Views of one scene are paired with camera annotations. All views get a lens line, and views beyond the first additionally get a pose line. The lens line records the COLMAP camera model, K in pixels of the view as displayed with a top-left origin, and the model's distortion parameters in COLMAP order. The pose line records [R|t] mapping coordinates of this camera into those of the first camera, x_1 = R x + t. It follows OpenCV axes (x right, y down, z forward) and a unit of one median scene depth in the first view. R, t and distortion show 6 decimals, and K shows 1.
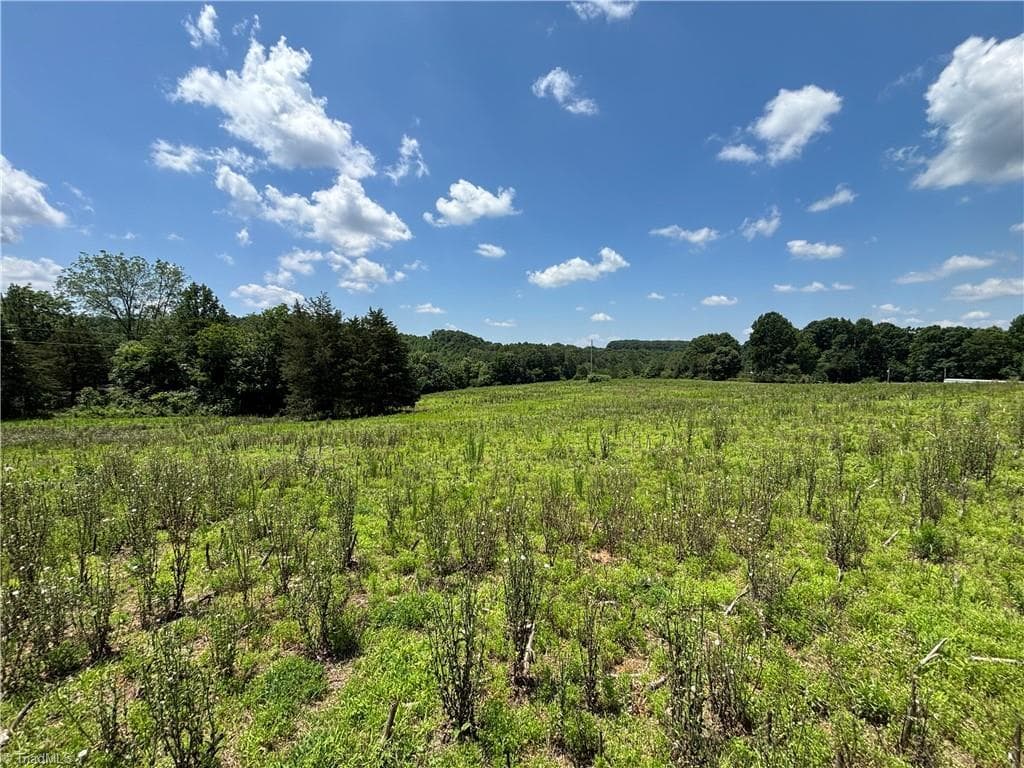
lens RADIAL K [[415.0, 0, 512.6], [0, 415.0, 385.7], [0, 0, 1]] dist [0.003276, -0.002092]
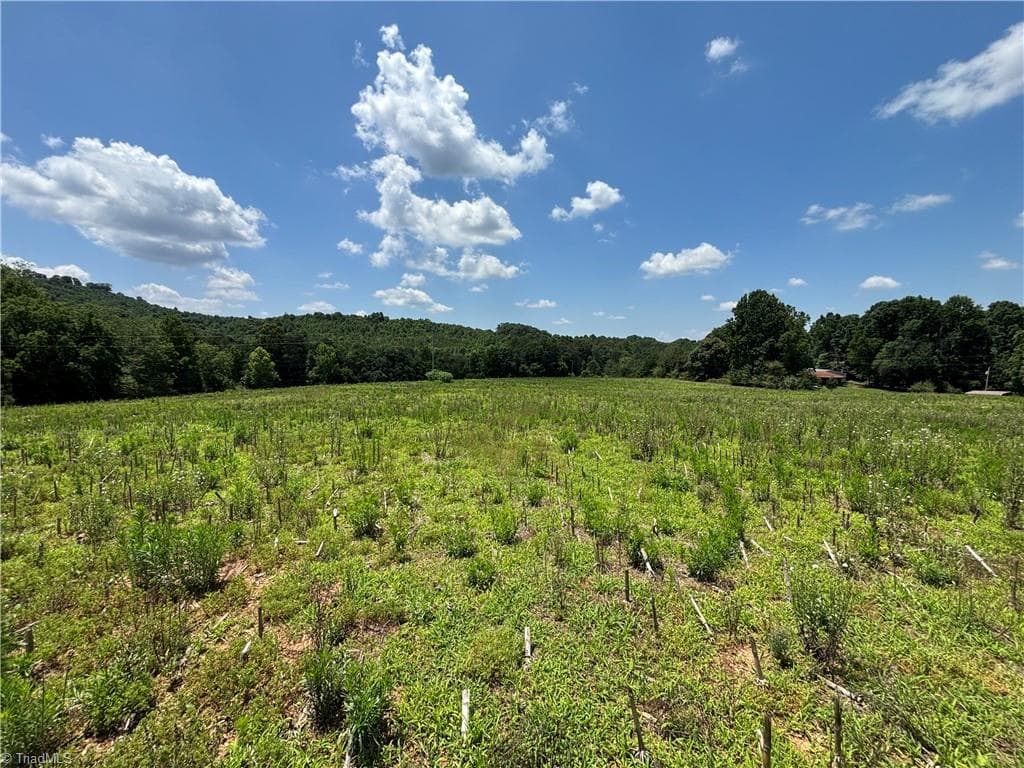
lens RADIAL K [[415.0, 0, 513.3], [0, 415.0, 376.9], [0, 0, 1]] dist [0.003276, -0.002092]
pose [[0.951647, 0.024338, -0.306227, 0.803331], [-0.026472, 0.999646, -0.002816, -0.017749], [0.306050, 0.010786, 0.951954, 0.293274]]
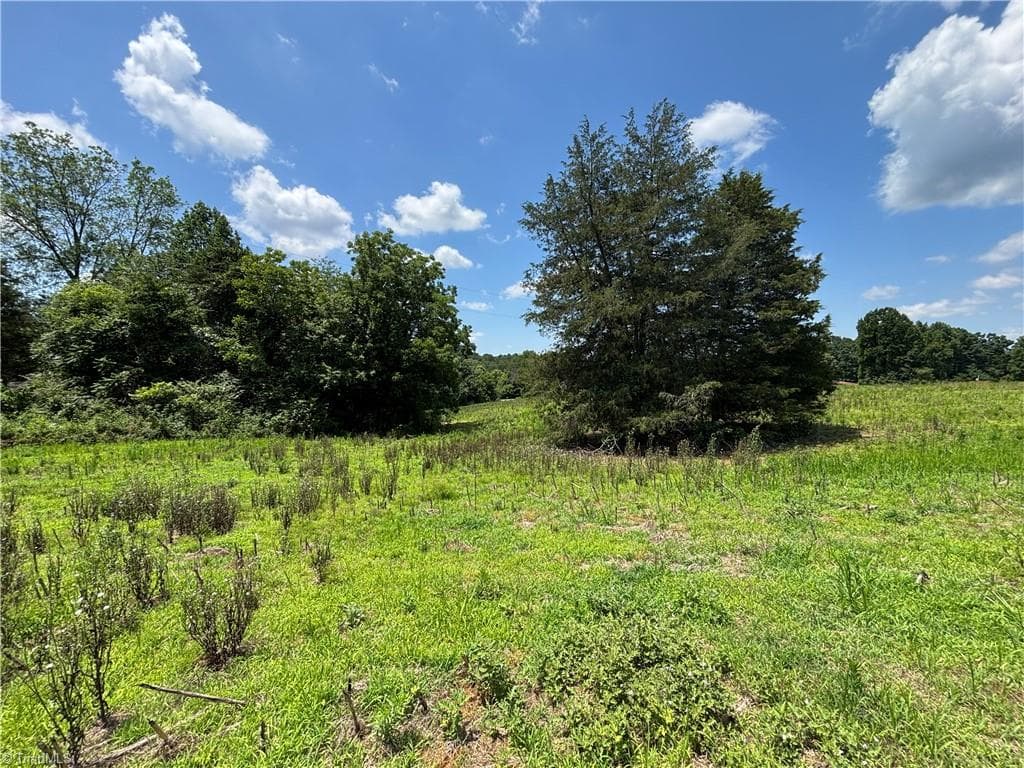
lens RADIAL K [[415.0, 0, 512.3], [0, 415.0, 385.7], [0, 0, 1]] dist [0.003276, -0.002092]
pose [[0.996451, 0.003306, 0.084112, -0.389517], [-0.000194, 0.999316, -0.036976, 0.026637], [-0.084177, 0.036829, 0.995770, 0.405314]]
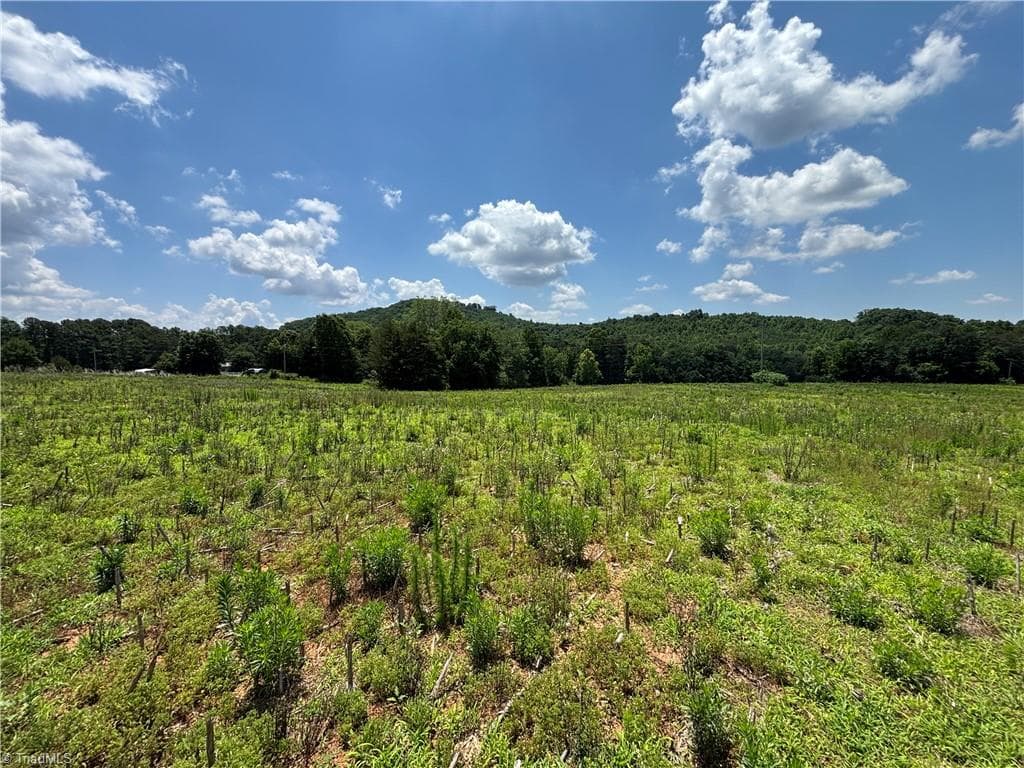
lens RADIAL K [[415.0, 0, 509.5], [0, 415.0, 375.0], [0, 0, 1]] dist [0.003276, -0.002092]
pose [[0.503245, 0.040753, -0.863182, 0.793526], [-0.044529, 0.998783, 0.021195, -0.018525], [0.862996, 0.027770, 0.504447, 0.291250]]
